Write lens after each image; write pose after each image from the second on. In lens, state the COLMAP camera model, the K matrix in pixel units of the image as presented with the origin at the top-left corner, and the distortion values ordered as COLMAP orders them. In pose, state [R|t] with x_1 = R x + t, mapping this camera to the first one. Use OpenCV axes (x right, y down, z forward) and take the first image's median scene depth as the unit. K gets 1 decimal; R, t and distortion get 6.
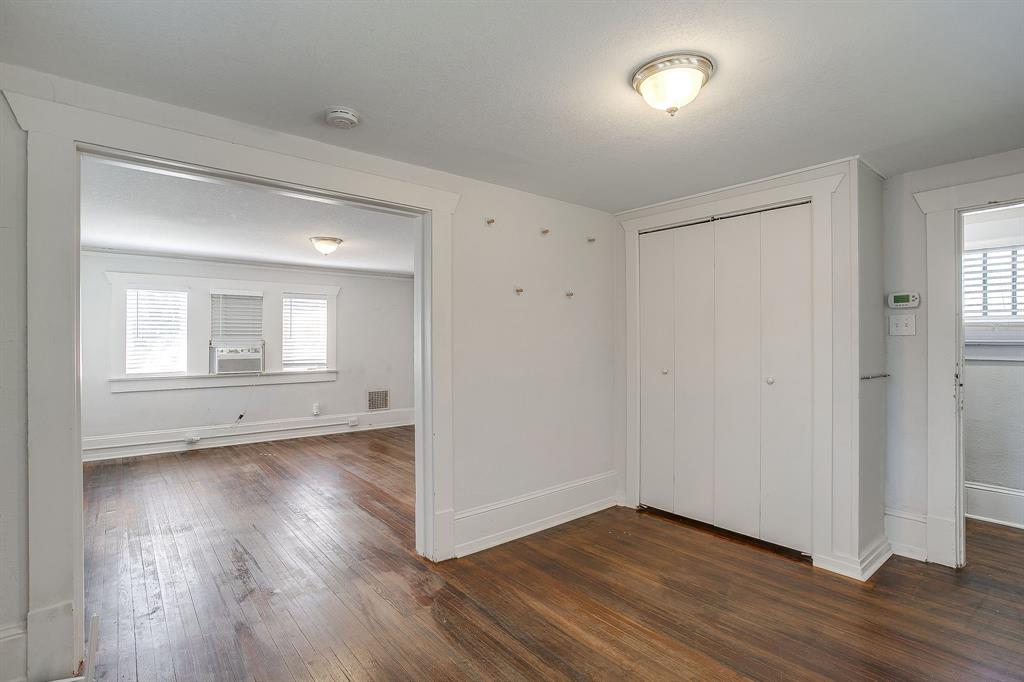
lens RADIAL K [[498.6, 0, 506.4], [0, 498.6, 330.9], [0, 0, 1]] dist [-0.030223, 0.010105]
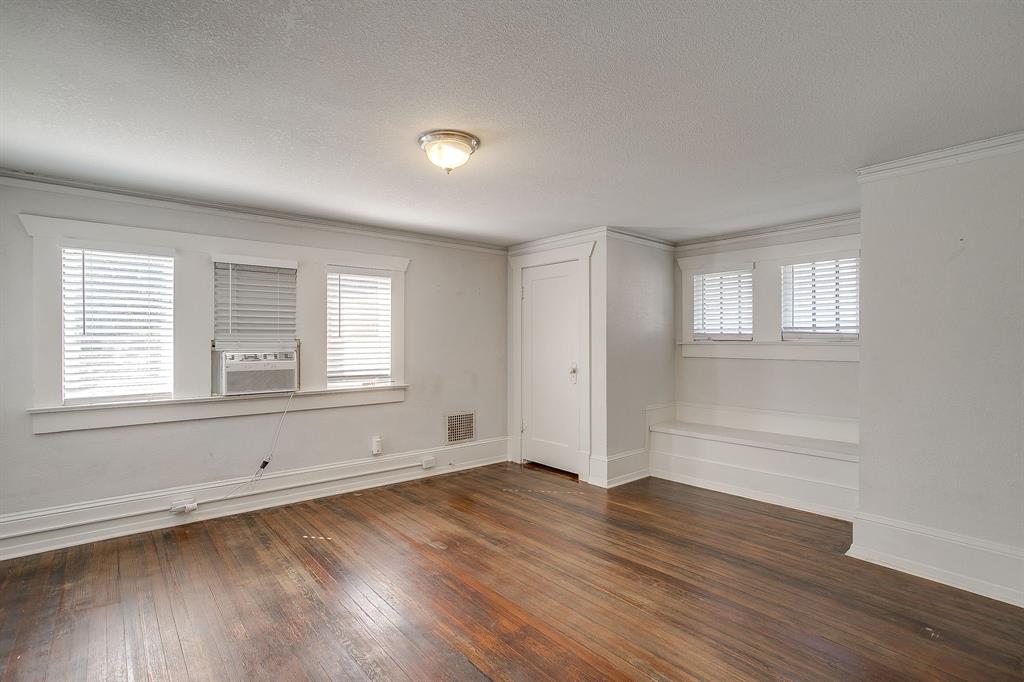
lens RADIAL K [[498.6, 0, 510.6], [0, 498.6, 335.6], [0, 0, 1]] dist [-0.030223, 0.010105]
pose [[0.999789, -0.003669, 0.020202, -0.242160], [0.003576, 0.999983, 0.004657, 0.012173], [-0.020219, -0.004584, 0.999785, 0.380600]]
